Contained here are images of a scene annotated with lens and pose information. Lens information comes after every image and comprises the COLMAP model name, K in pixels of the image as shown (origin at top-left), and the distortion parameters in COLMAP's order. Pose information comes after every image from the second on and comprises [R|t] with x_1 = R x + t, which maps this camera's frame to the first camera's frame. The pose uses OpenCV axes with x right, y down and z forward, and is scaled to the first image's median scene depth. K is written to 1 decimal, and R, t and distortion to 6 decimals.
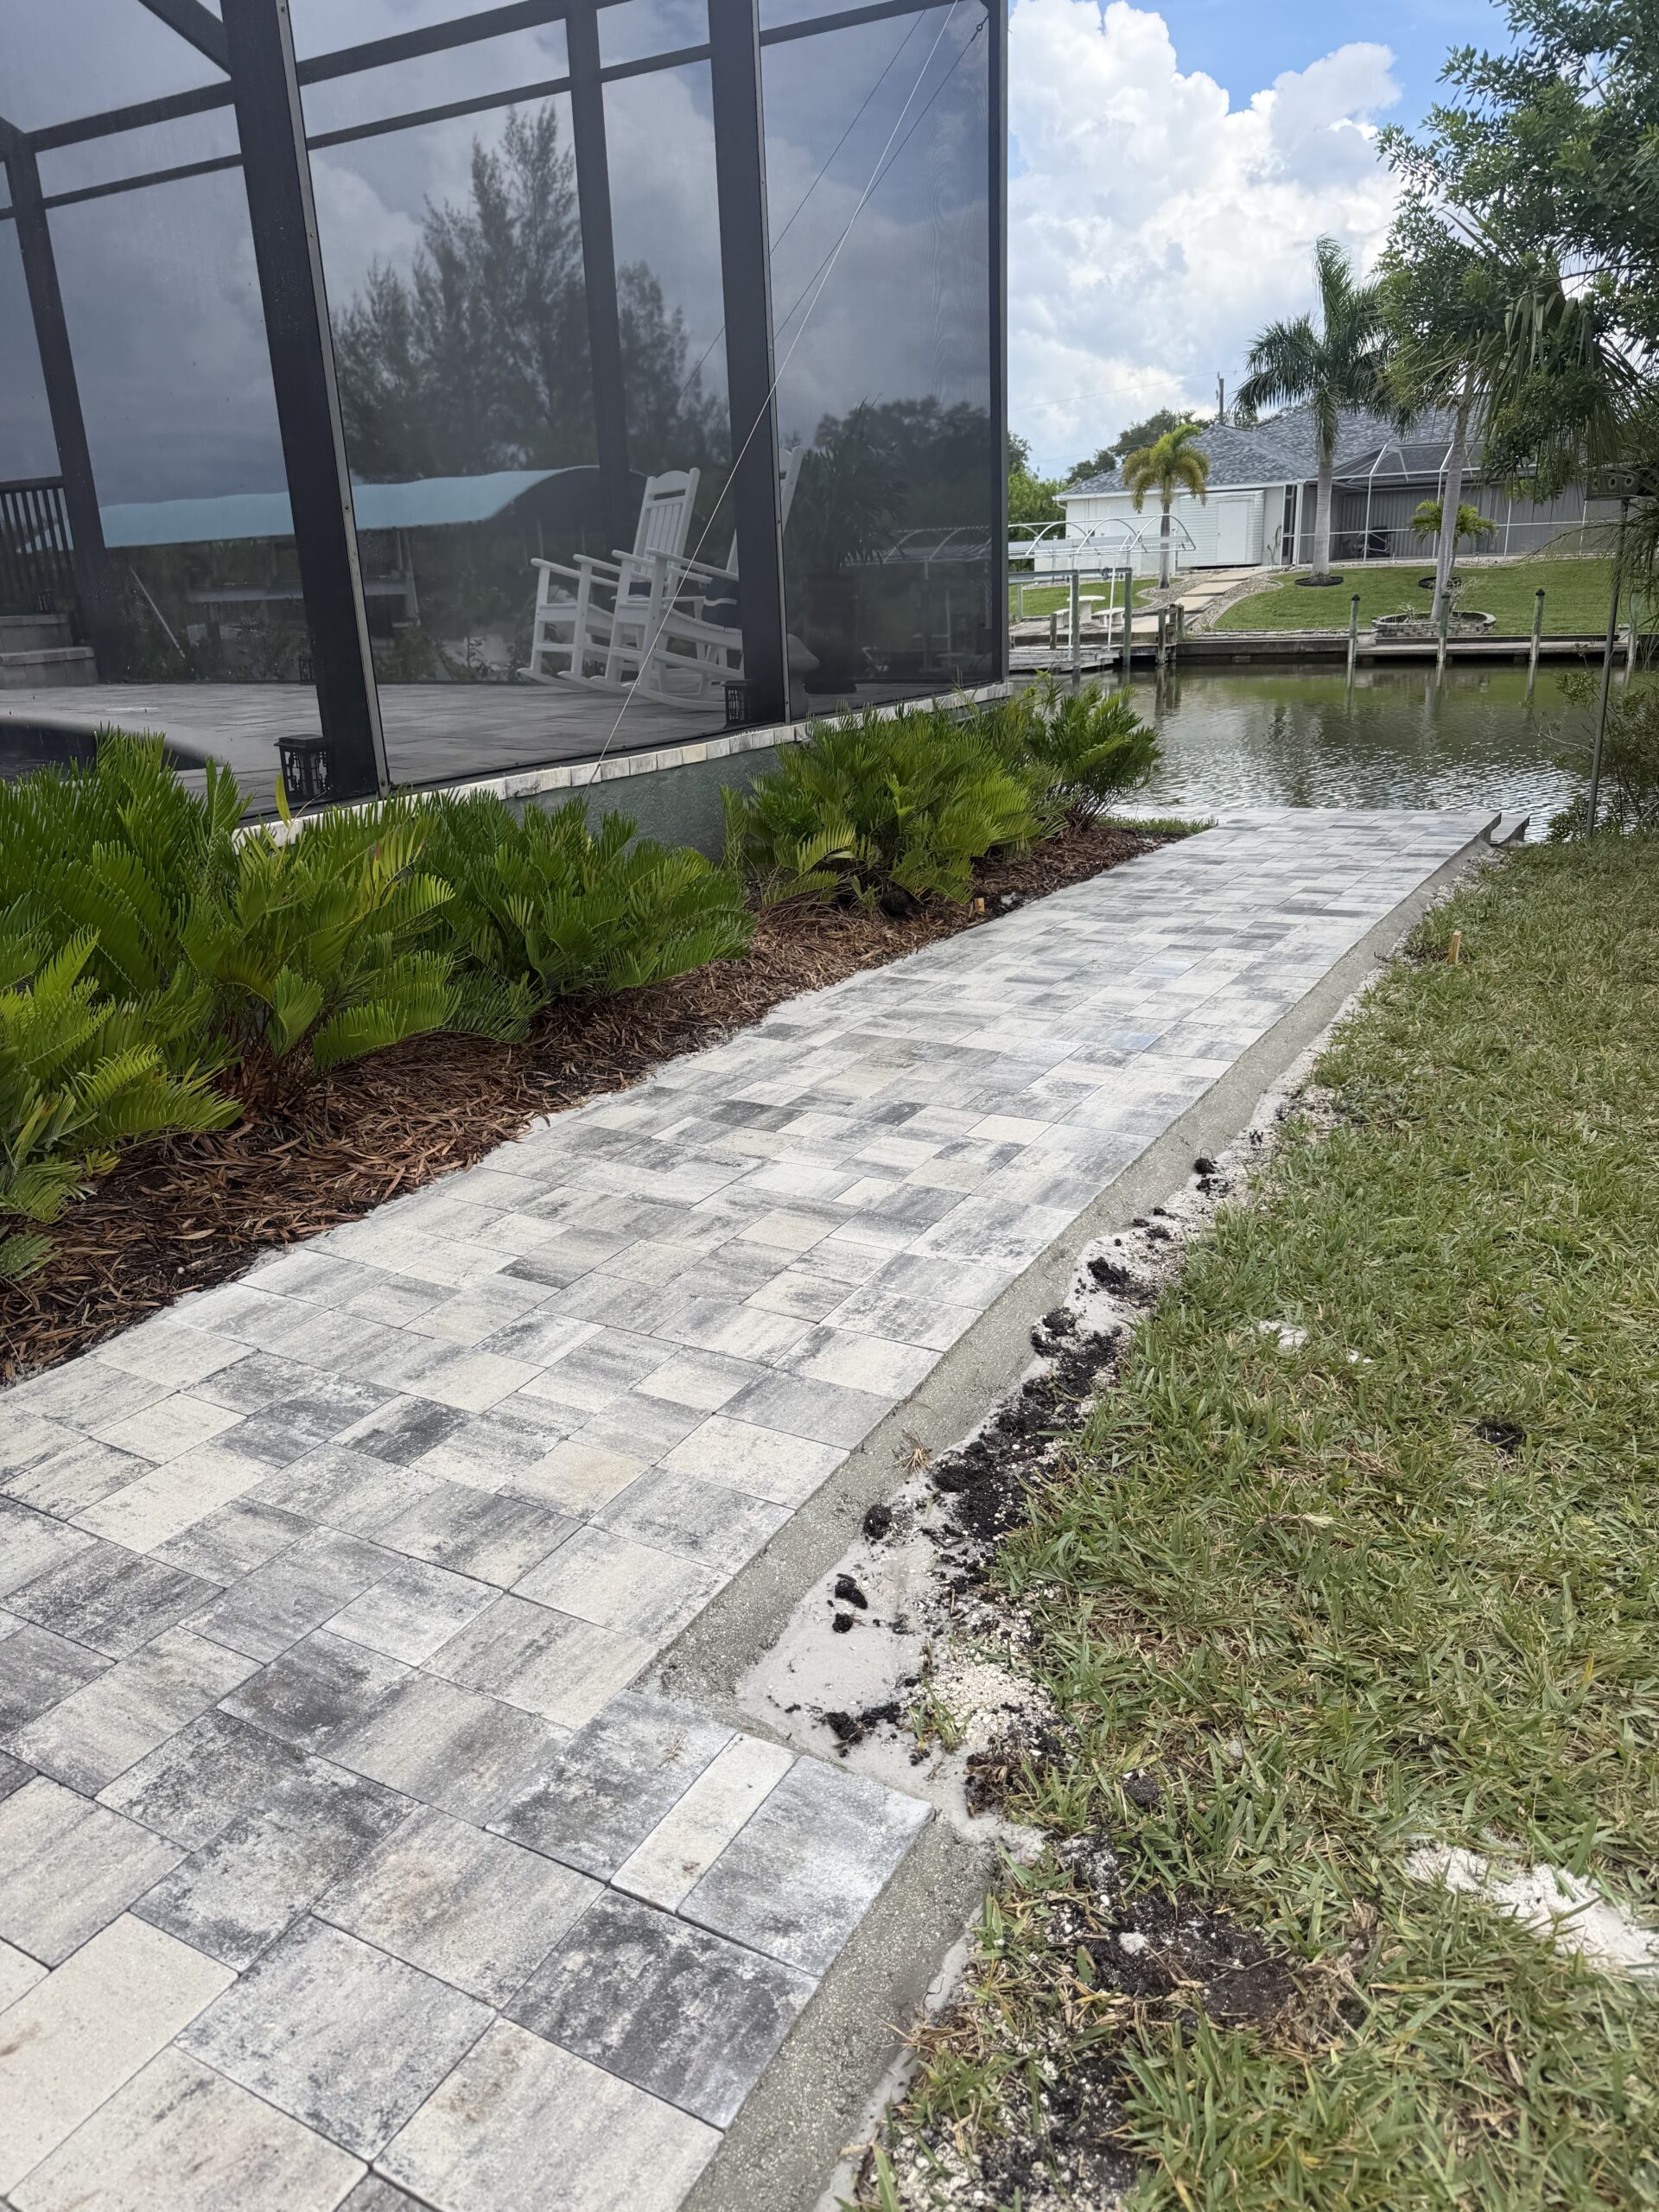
lens RADIAL K [[1606.3, 0, 761.7], [0, 1606.3, 1102.2], [0, 0, 1]] dist [0.207826, -0.434249]
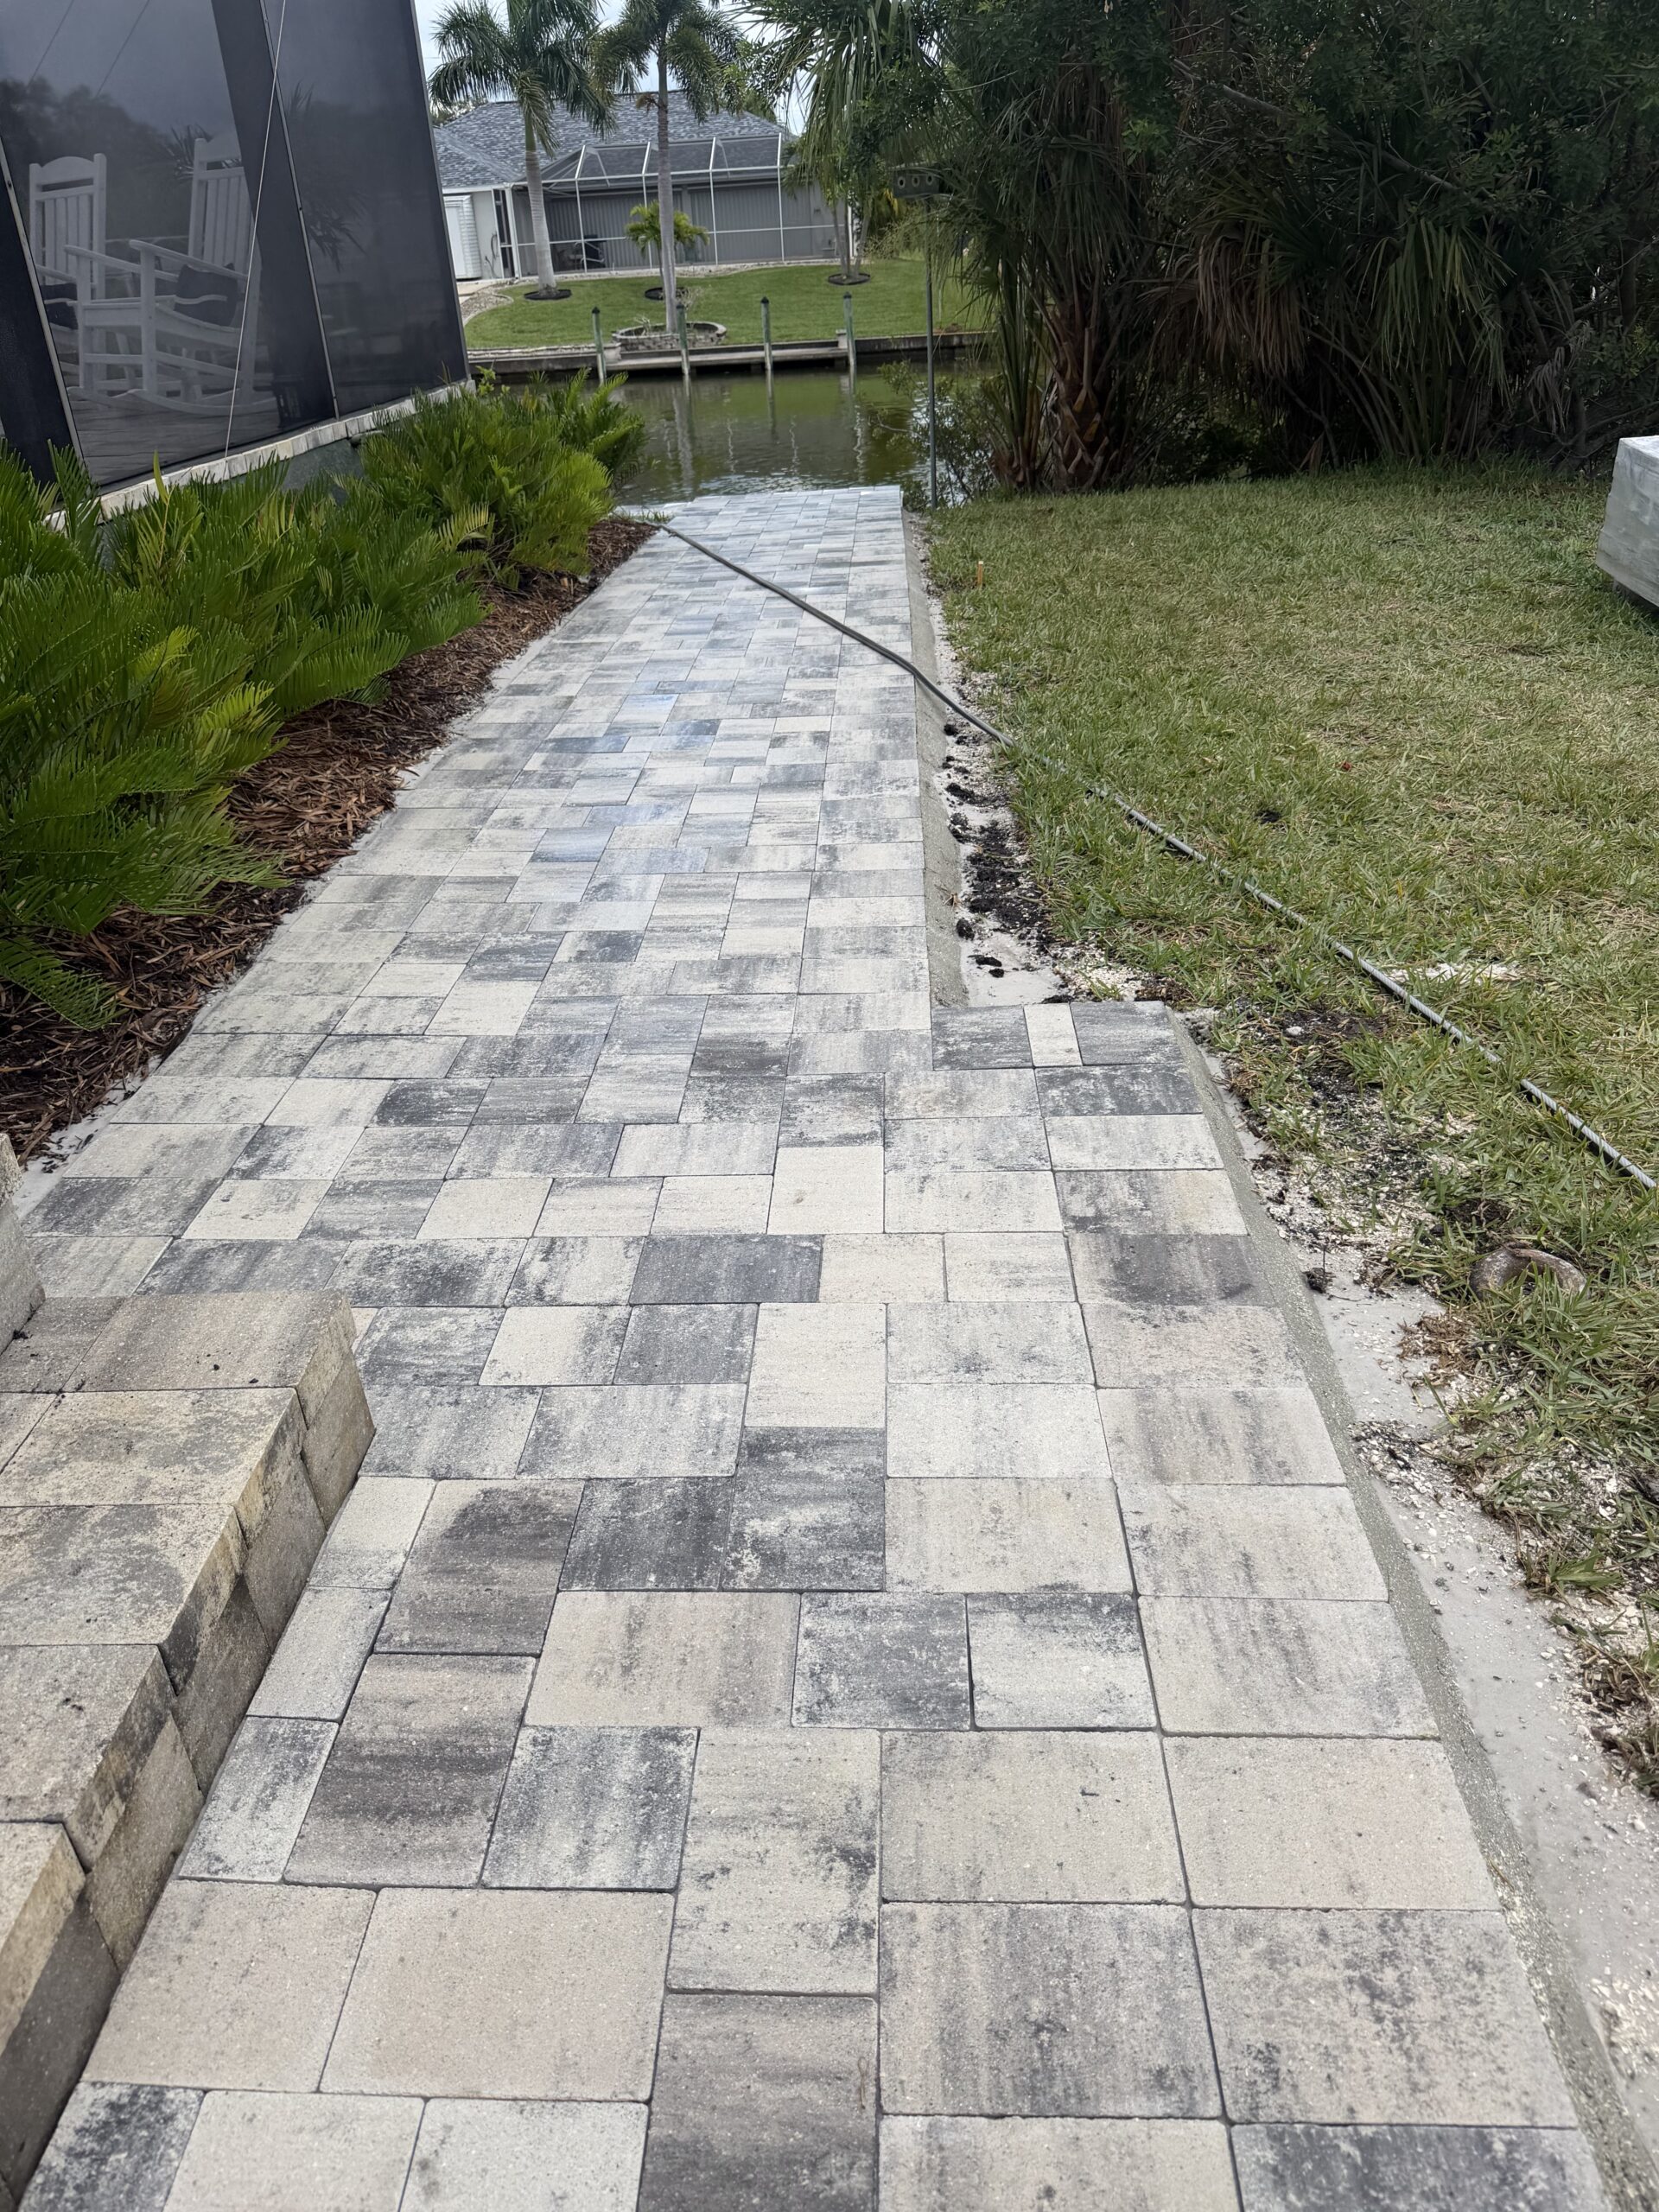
lens RADIAL K [[1578.1, 0, 829.5], [0, 1578.1, 1106.0], [0, 0, 1]] dist [0.059491, -0.073849]
pose [[0.891288, -0.216308, 0.398518, -0.427289], [0.148777, 0.969732, 0.193612, 0.077272], [-0.428335, -0.113274, 0.896492, -0.167180]]
